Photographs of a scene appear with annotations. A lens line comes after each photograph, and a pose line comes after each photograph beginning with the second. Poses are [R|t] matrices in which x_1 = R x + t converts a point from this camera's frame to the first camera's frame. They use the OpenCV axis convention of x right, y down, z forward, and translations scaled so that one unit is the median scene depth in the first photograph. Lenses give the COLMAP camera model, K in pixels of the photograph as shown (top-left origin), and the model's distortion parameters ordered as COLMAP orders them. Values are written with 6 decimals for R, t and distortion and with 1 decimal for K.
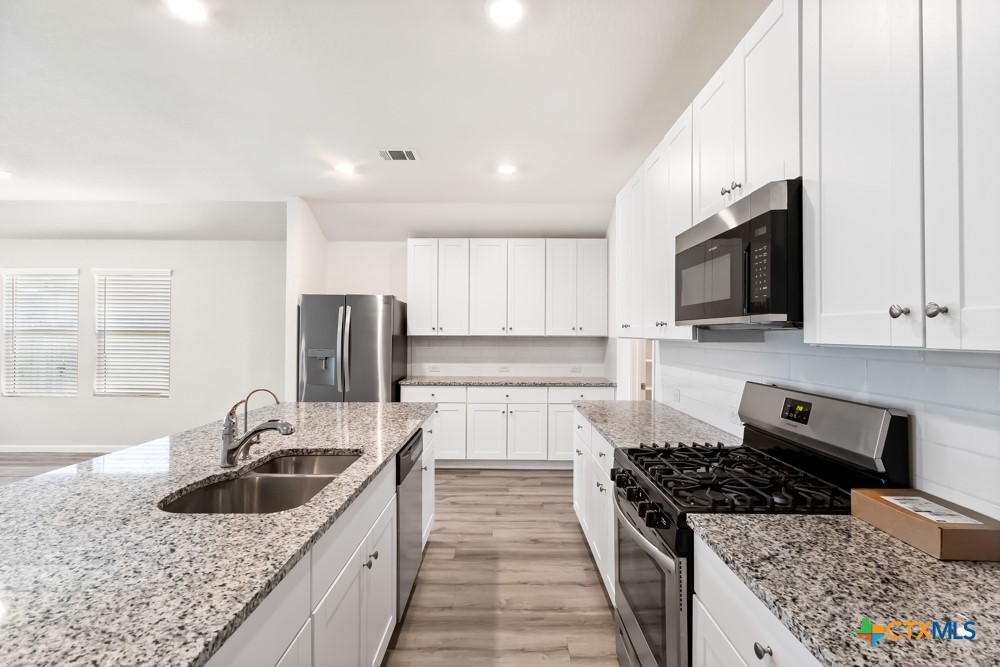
lens RADIAL K [[461.7, 0, 508.7], [0, 461.7, 327.5], [0, 0, 1]] dist [0.004156, -0.000658]
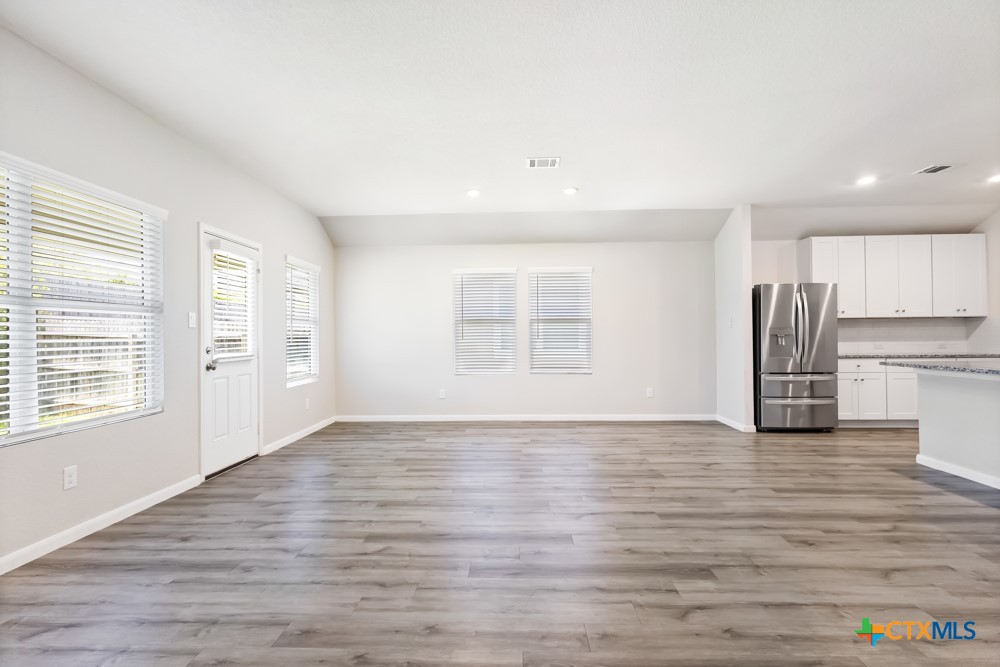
lens RADIAL K [[461.7, 0, 499.3], [0, 461.7, 335.8], [0, 0, 1]] dist [0.004156, -0.000658]
pose [[0.999465, -0.014476, -0.029342, -1.019848], [0.014737, 0.999853, 0.008708, 0.041040], [0.029211, -0.009136, 0.999532, -0.225531]]
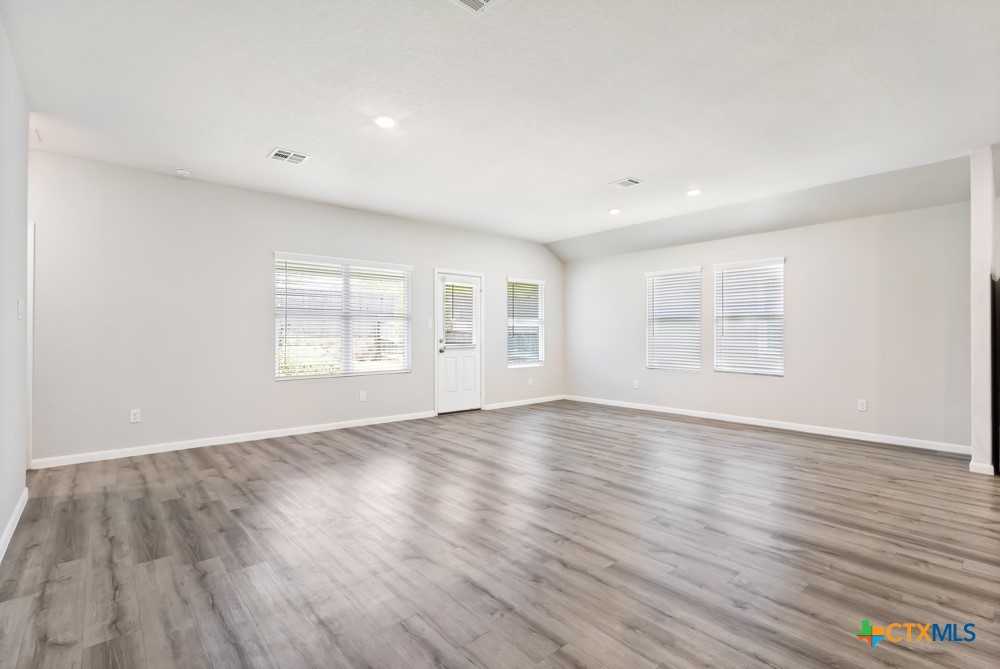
lens RADIAL K [[461.7, 0, 498.2], [0, 461.7, 340.4], [0, 0, 1]] dist [0.004156, -0.000658]
pose [[0.659659, 0.003334, -0.751557, -0.391720], [0.012135, 0.999813, 0.015086, 0.045394], [0.751467, -0.019072, 0.659495, -0.222874]]
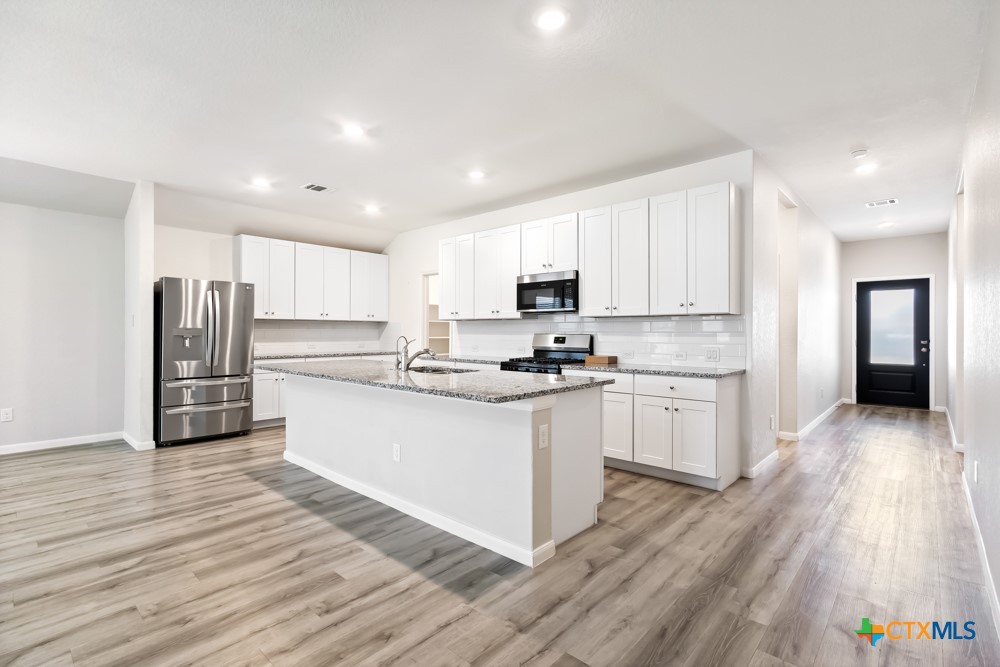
lens RADIAL K [[461.7, 0, 496.7], [0, 461.7, 328.6], [0, 0, 1]] dist [0.004156, -0.000658]
pose [[0.668243, 0.003534, 0.743935, -0.672101], [-0.009555, 0.999947, 0.003833, 0.033436], [-0.743882, -0.009670, 0.668241, -0.258320]]
